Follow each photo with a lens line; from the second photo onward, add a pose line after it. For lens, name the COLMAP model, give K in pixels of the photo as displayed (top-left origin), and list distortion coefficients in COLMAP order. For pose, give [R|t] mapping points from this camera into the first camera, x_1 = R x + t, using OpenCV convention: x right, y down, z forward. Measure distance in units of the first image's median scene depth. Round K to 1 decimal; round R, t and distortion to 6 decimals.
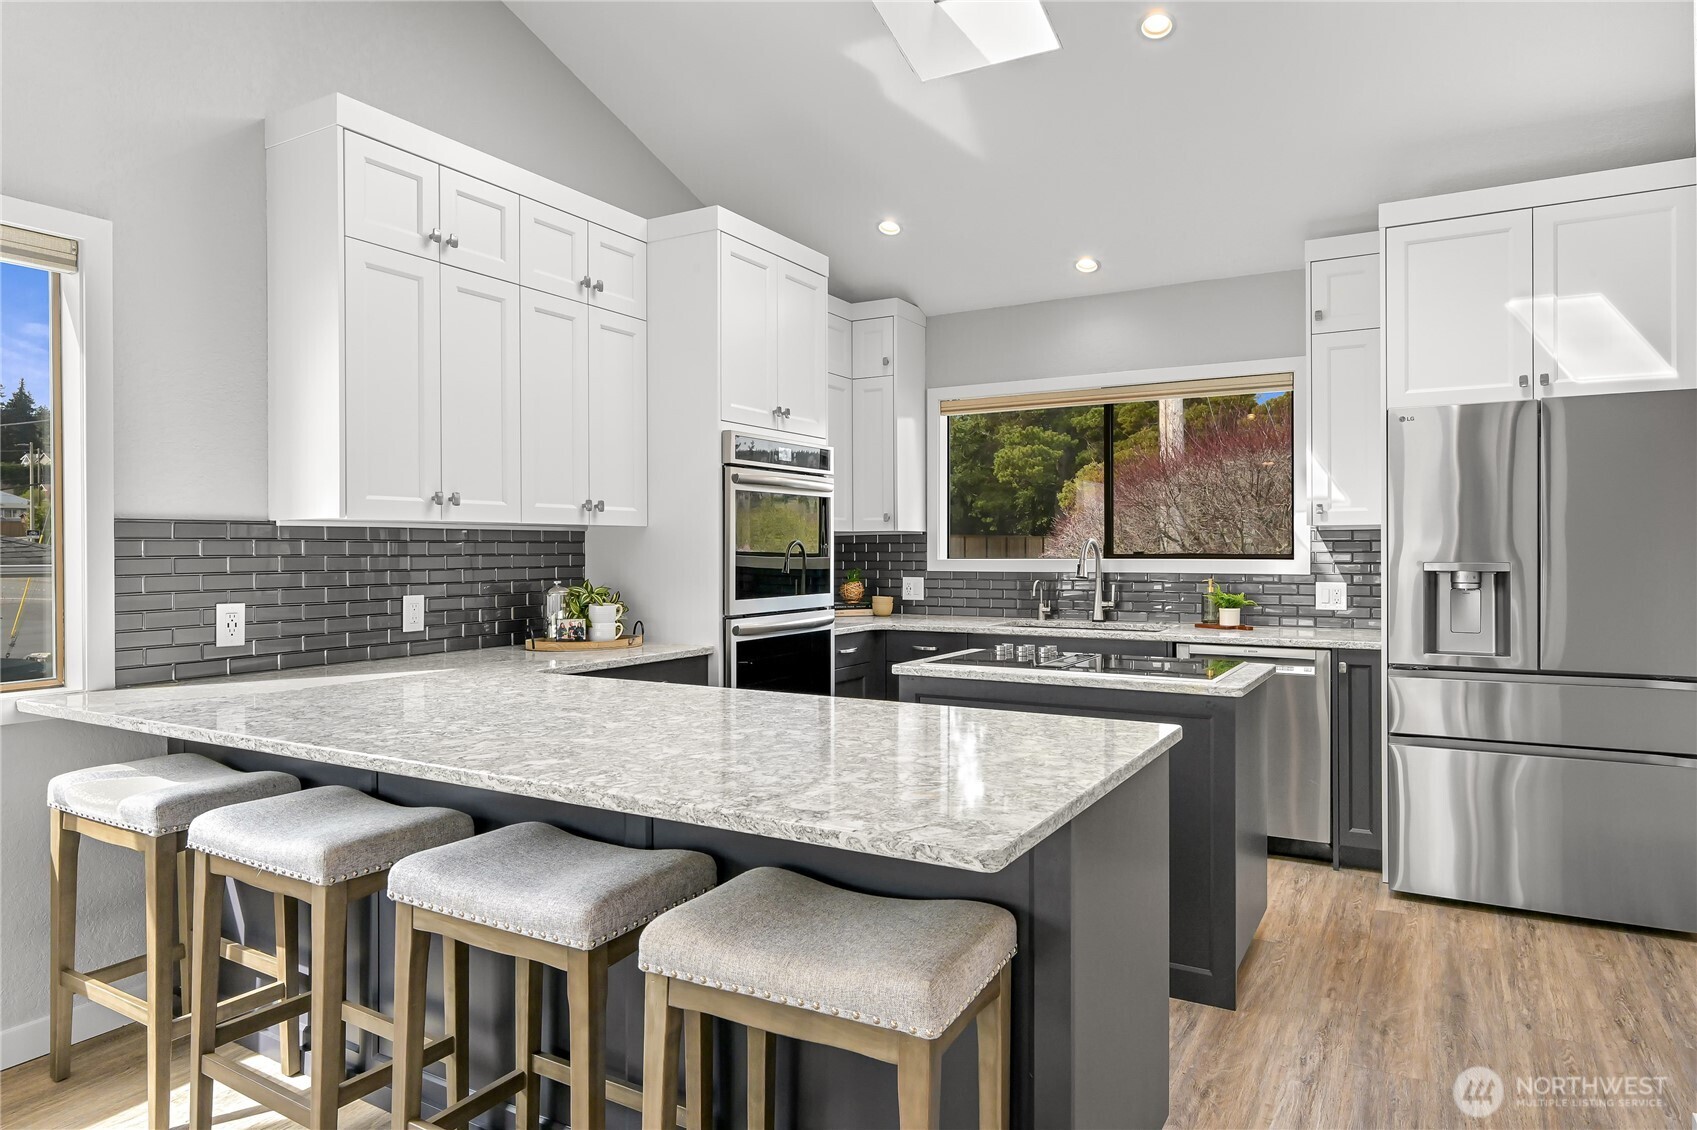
lens RADIAL K [[1023.9, 0, 848.5], [0, 1023.9, 565.0], [0, 0, 1]] dist [0.000222, 0.000125]
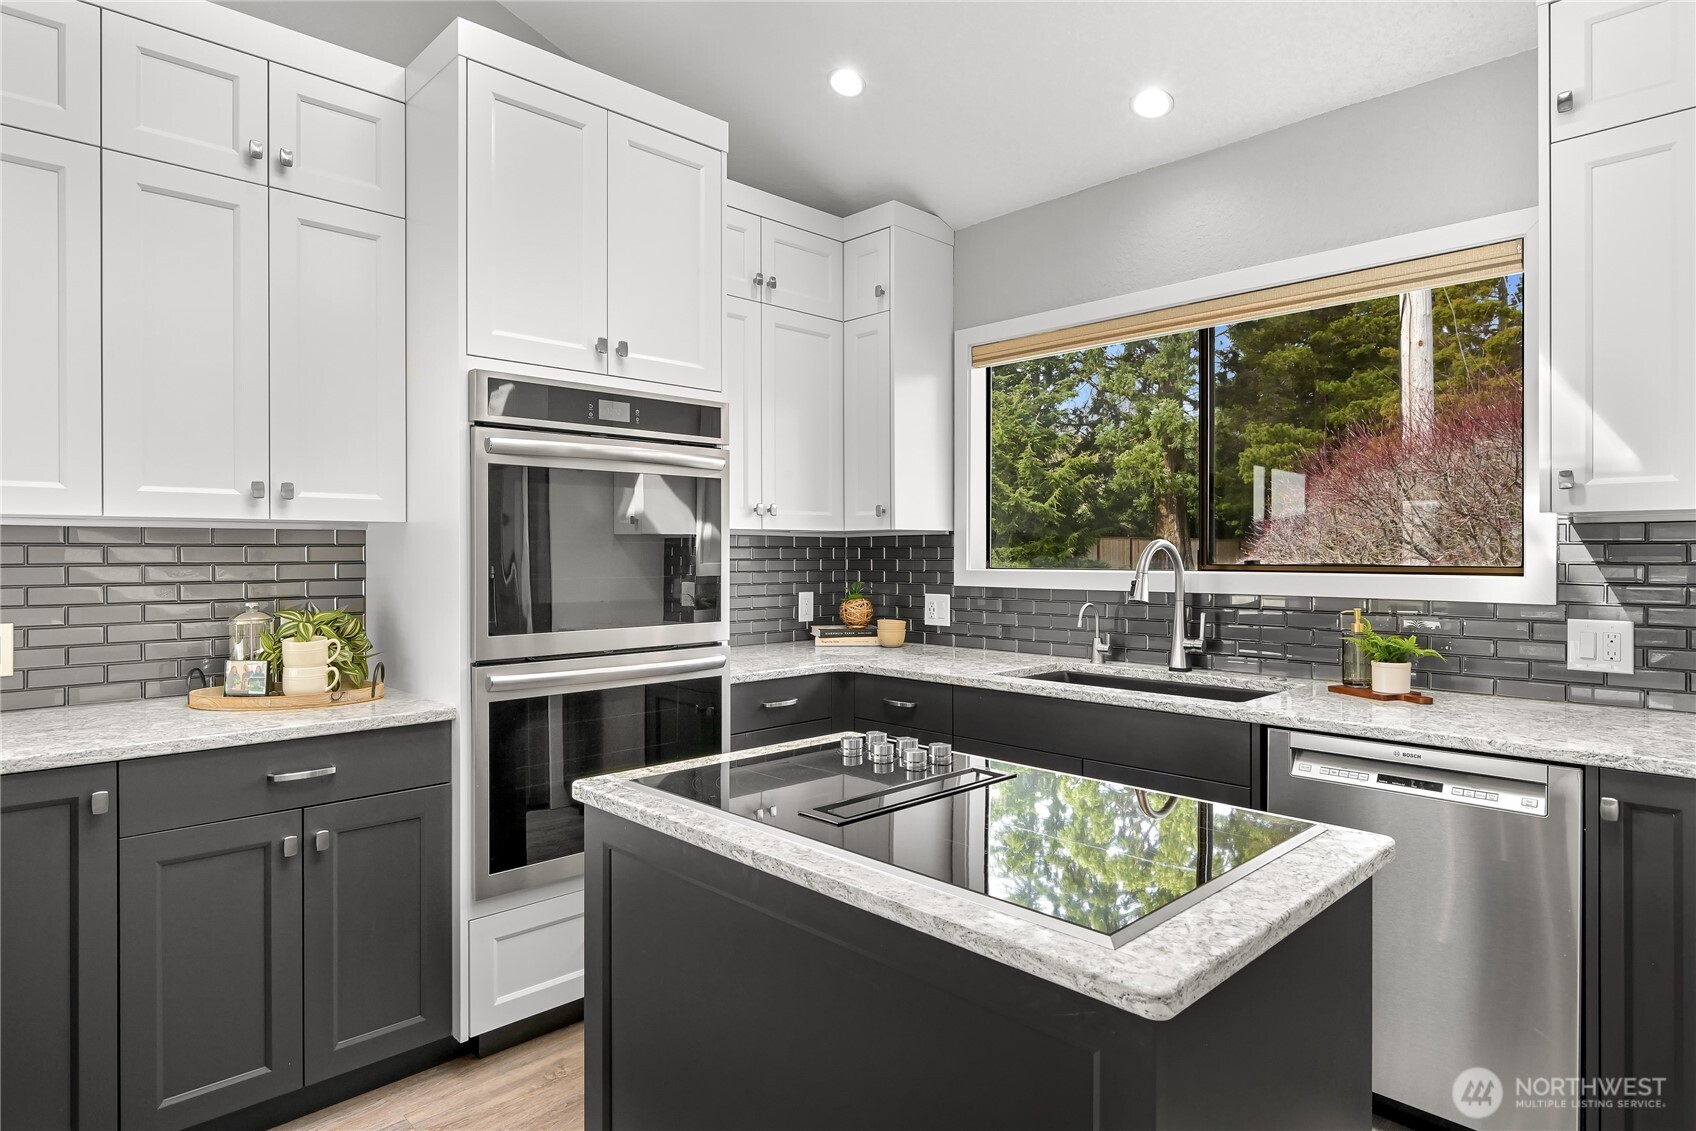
lens RADIAL K [[953.2, 0, 848.0], [0, 953.2, 565.5], [0, 0, 1]] dist [-0.000744, -0.001161]
pose [[0.964869, 0.004914, -0.262687, 0.218169], [-0.005473, 0.999984, -0.001397, -0.008492], [0.262676, 0.002786, 0.964880, 0.407994]]
